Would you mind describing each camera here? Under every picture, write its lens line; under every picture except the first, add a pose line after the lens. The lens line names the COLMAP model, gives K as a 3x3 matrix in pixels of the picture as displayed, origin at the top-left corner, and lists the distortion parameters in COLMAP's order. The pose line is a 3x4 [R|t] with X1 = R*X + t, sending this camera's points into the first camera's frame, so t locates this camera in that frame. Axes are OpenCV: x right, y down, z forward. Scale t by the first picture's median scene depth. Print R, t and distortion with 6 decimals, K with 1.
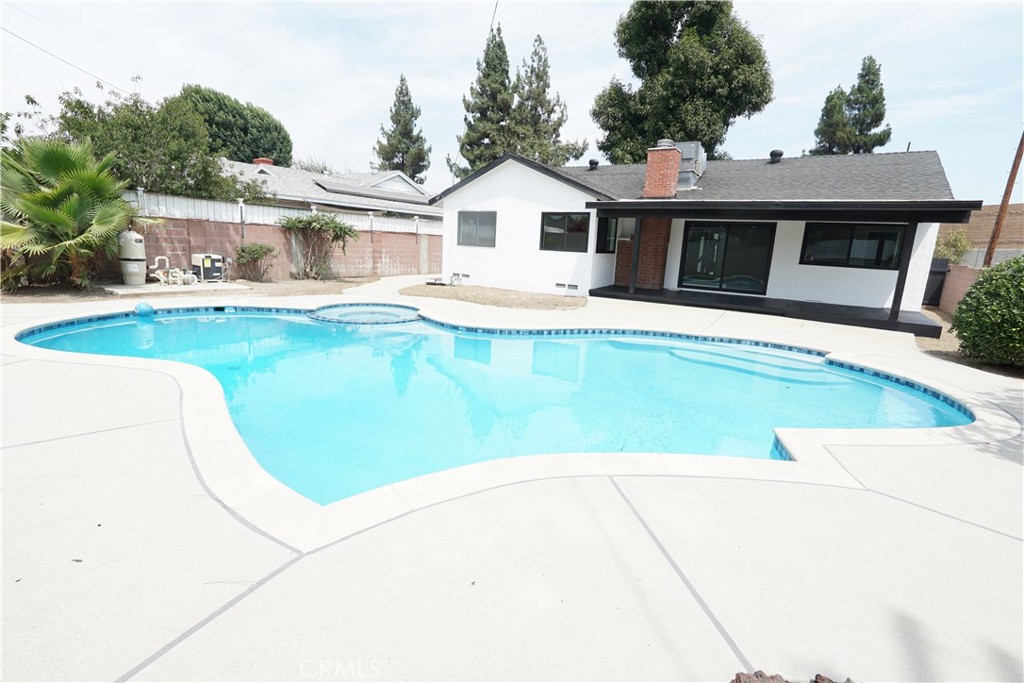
lens RADIAL K [[469.0, 0, 509.1], [0, 469.0, 339.2], [0, 0, 1]] dist [-0.020941, 0.010188]
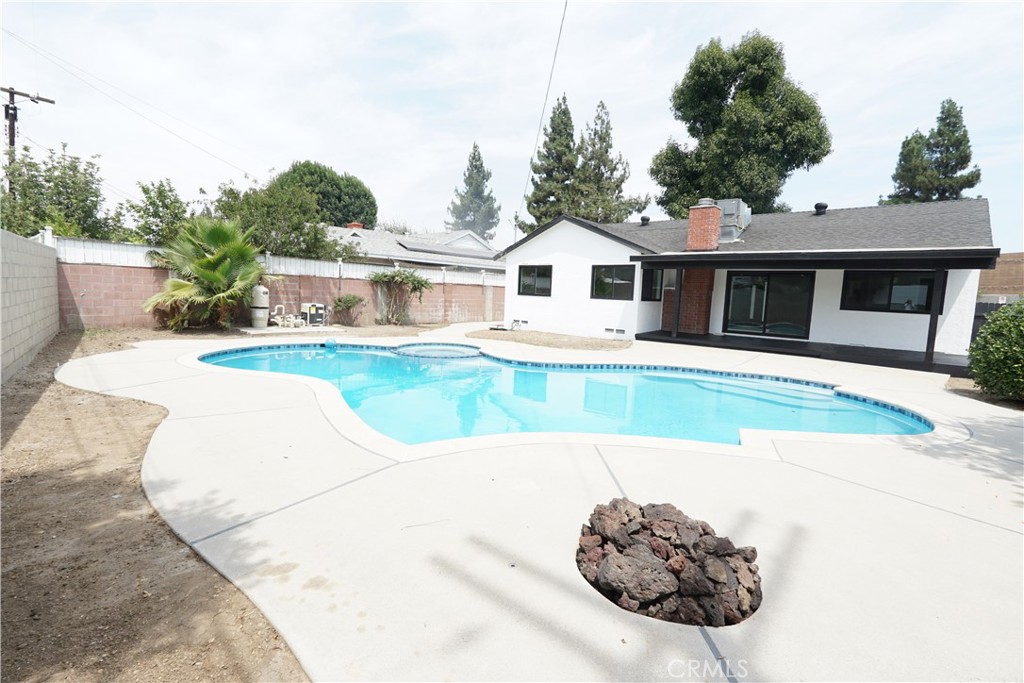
lens RADIAL K [[469.0, 0, 509.0], [0, 469.0, 340.2], [0, 0, 1]] dist [-0.020941, 0.010188]
pose [[0.989893, 0.005282, -0.141716, 0.031206], [-0.019970, 0.994541, -0.102422, 0.024662], [0.140401, 0.104217, 0.984594, -0.107108]]
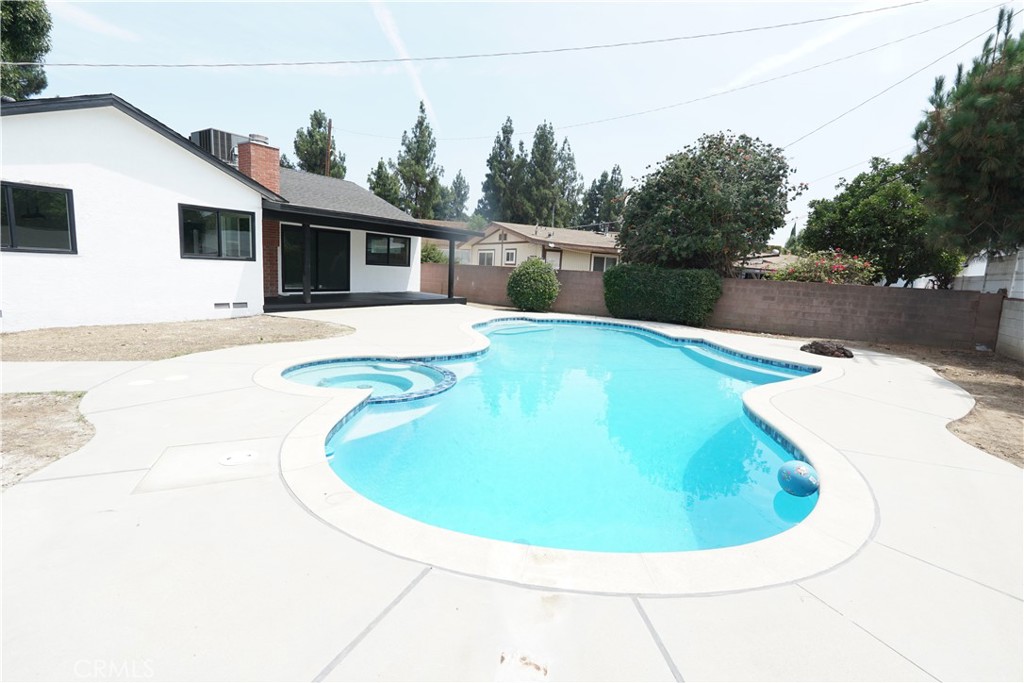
lens RADIAL K [[469.0, 0, 510.5], [0, 469.0, 337.0], [0, 0, 1]] dist [-0.020941, 0.010188]
pose [[0.015845, -0.192864, 0.981098, -0.593564], [0.151547, 0.970348, 0.188303, -0.129723], [-0.988323, 0.145699, 0.044603, 0.495534]]
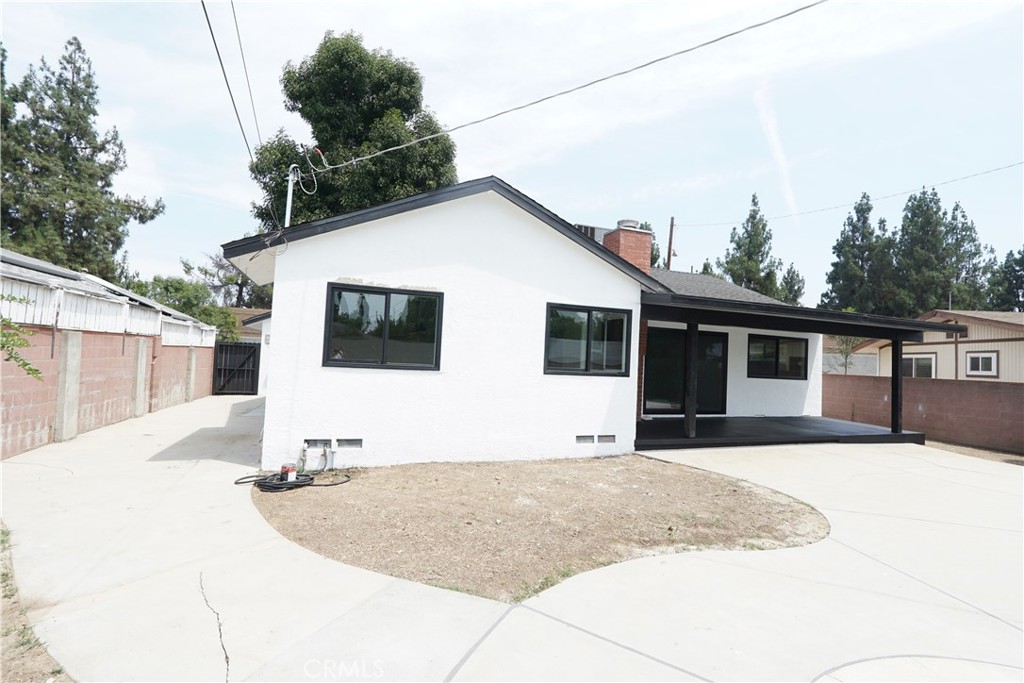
lens RADIAL K [[469.0, 0, 510.1], [0, 469.0, 337.9], [0, 0, 1]] dist [-0.020941, 0.010188]
pose [[0.602614, 0.012548, 0.797934, -0.352547], [0.144120, 0.981725, -0.124280, -0.165460], [-0.784911, 0.189891, 0.589793, 0.697065]]
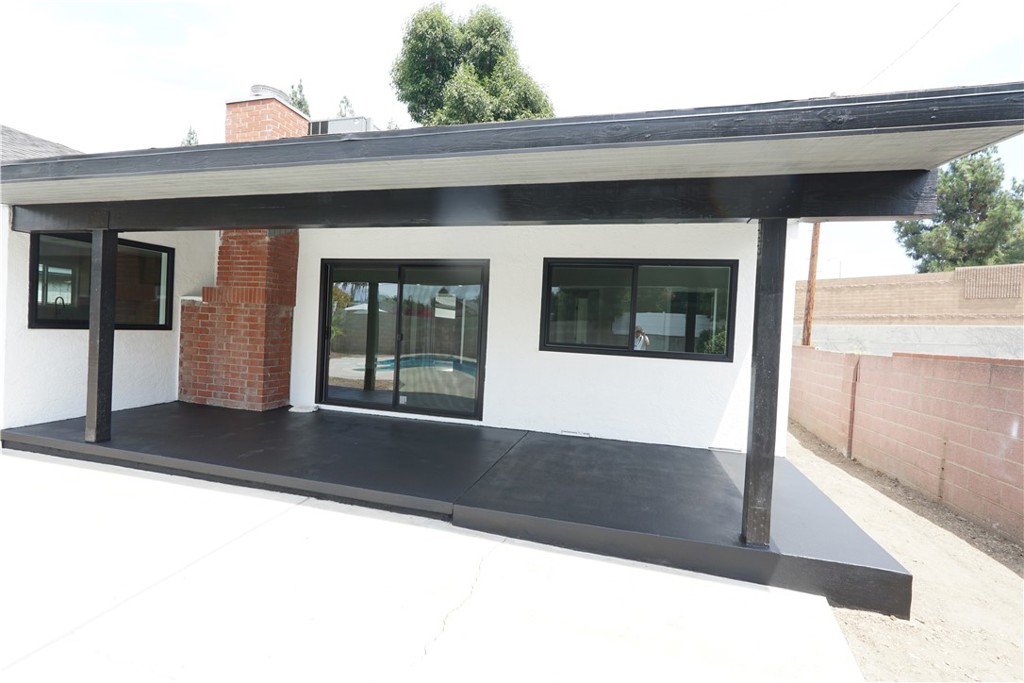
lens RADIAL K [[469.0, 0, 510.0], [0, 469.0, 336.4], [0, 0, 1]] dist [-0.020941, 0.010188]
pose [[0.956481, -0.008042, 0.291683, 0.402240], [0.058274, 0.984747, -0.163941, -0.088201], [-0.285915, 0.173804, 0.942361, 0.504871]]
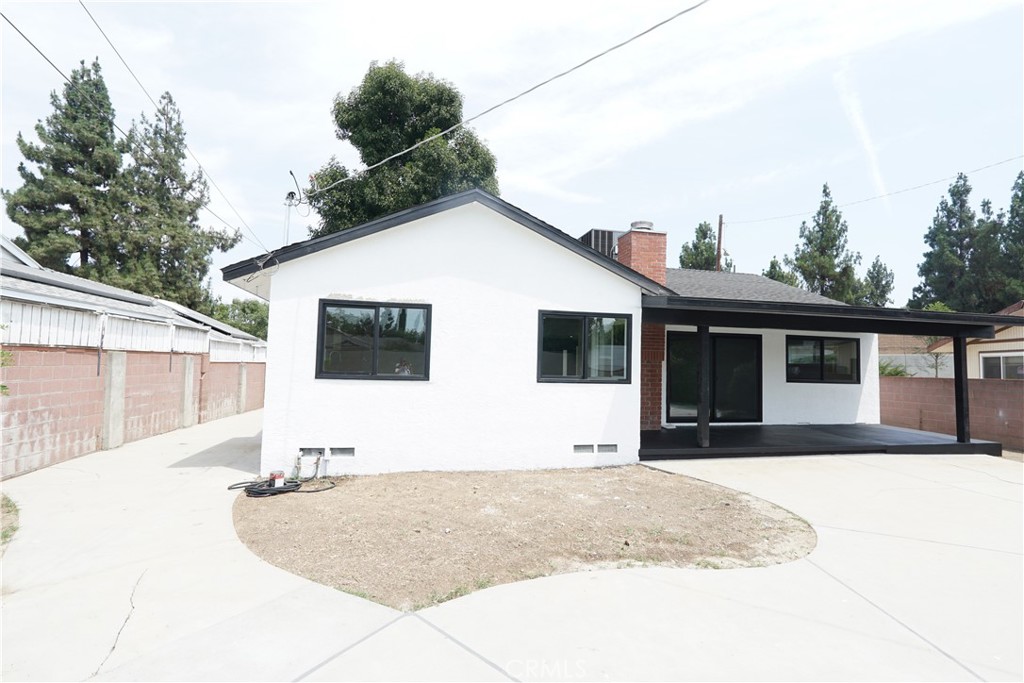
lens RADIAL K [[469.0, 0, 510.0], [0, 469.0, 338.4], [0, 0, 1]] dist [-0.020941, 0.010188]
pose [[0.706657, 0.007819, 0.707513, -0.302234], [0.152681, 0.974696, -0.163268, -0.153542], [-0.690887, 0.223398, 0.687582, 0.641524]]
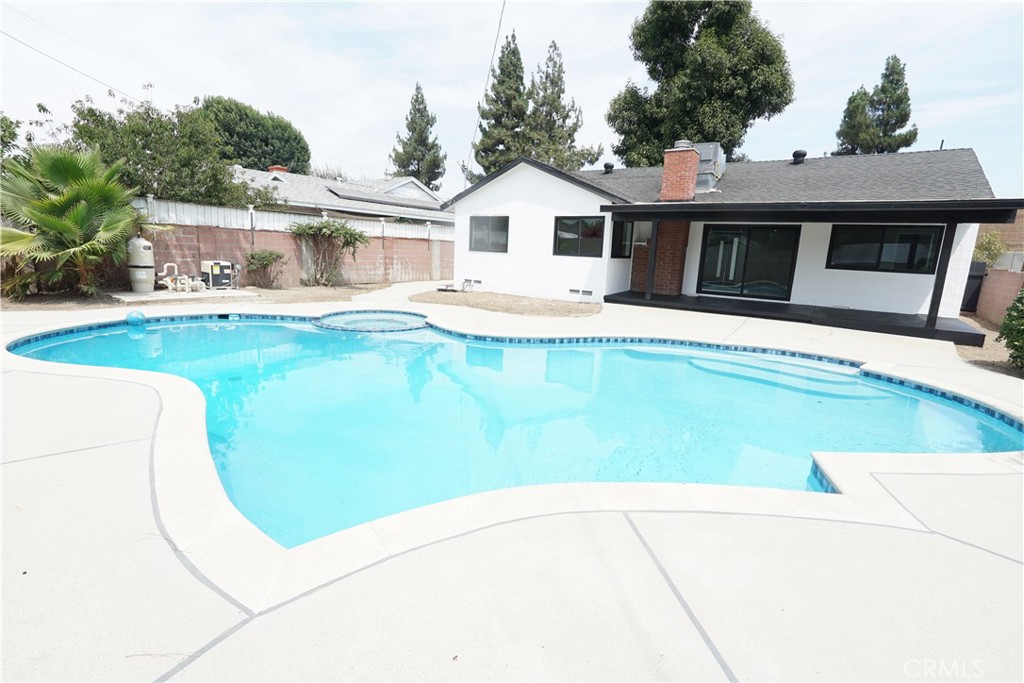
lens RADIAL K [[469.0, 0, 509.2], [0, 469.0, 339.2], [0, 0, 1]] dist [-0.020941, 0.010188]
pose [[0.999468, 0.000494, -0.032615, 0.006035], [-0.000905, 0.999920, -0.012581, -0.003201], [0.032606, 0.012603, 0.999389, 0.025494]]
